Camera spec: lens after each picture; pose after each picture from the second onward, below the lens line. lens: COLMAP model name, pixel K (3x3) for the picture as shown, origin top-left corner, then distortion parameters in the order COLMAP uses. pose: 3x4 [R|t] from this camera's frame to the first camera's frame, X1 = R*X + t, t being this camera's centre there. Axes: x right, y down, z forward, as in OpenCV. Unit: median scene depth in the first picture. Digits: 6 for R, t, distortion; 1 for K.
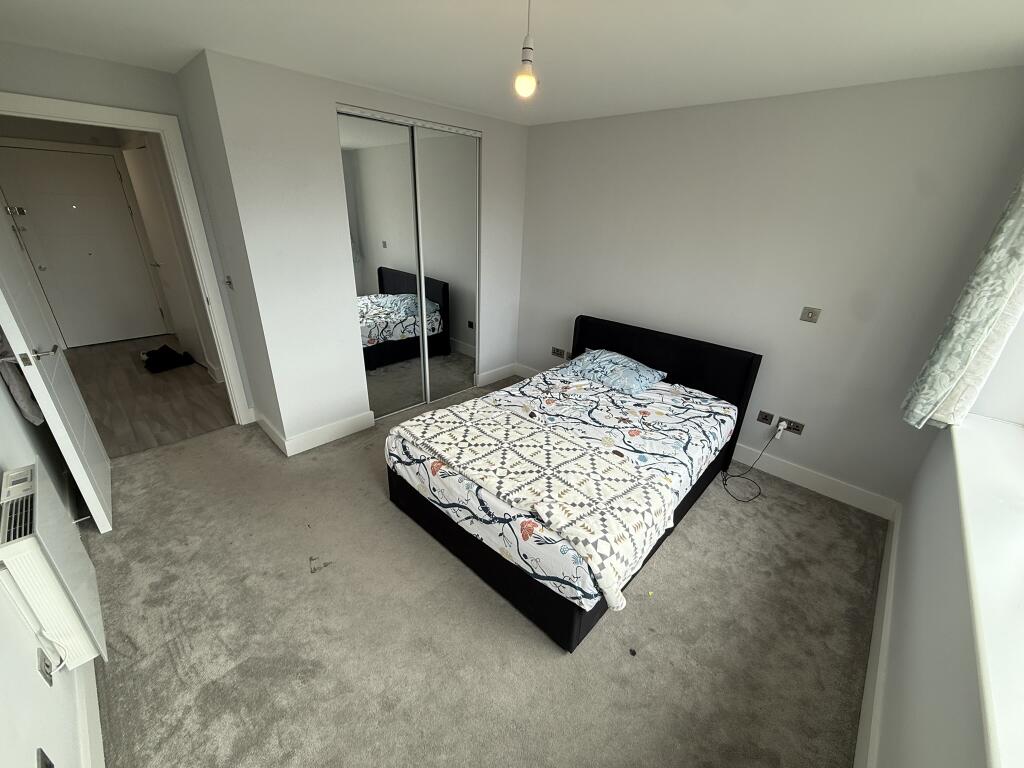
lens RADIAL K [[407.4, 0, 508.7], [0, 407.4, 387.1], [0, 0, 1]] dist [-0.007270, 0.001229]
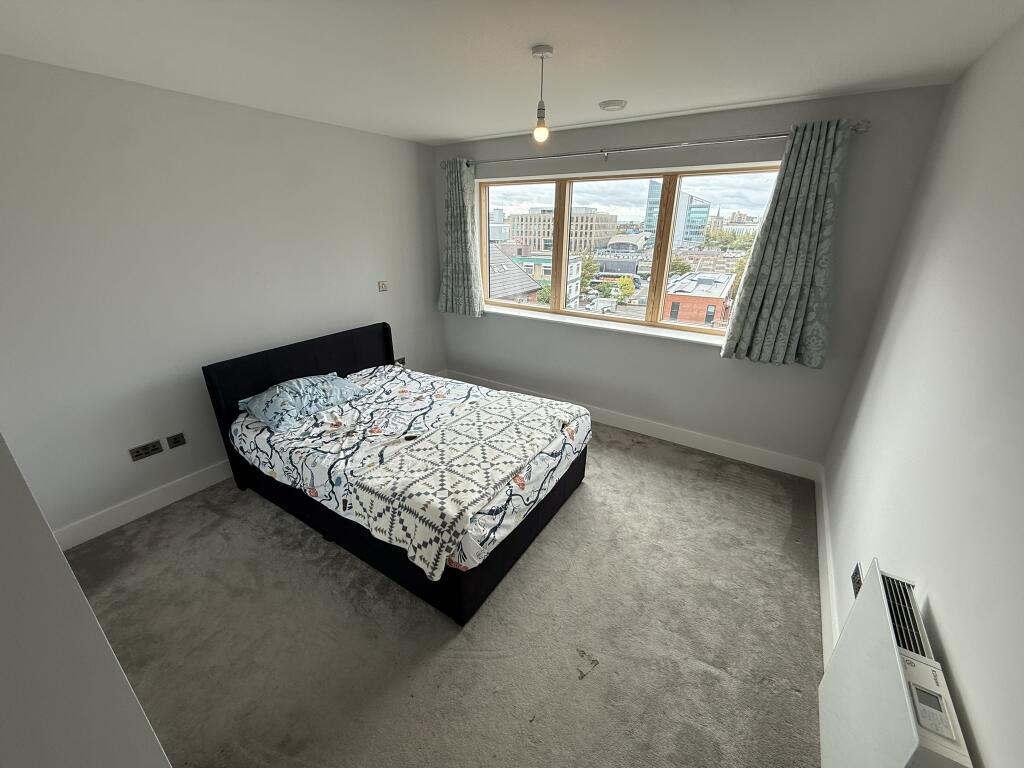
lens RADIAL K [[407.4, 0, 509.6], [0, 407.4, 380.7], [0, 0, 1]] dist [-0.007270, 0.001229]
pose [[-0.177494, -0.391302, 0.902983, -0.788979], [0.387409, 0.815683, 0.429622, -0.358114], [-0.904660, 0.426079, 0.006815, 0.735545]]
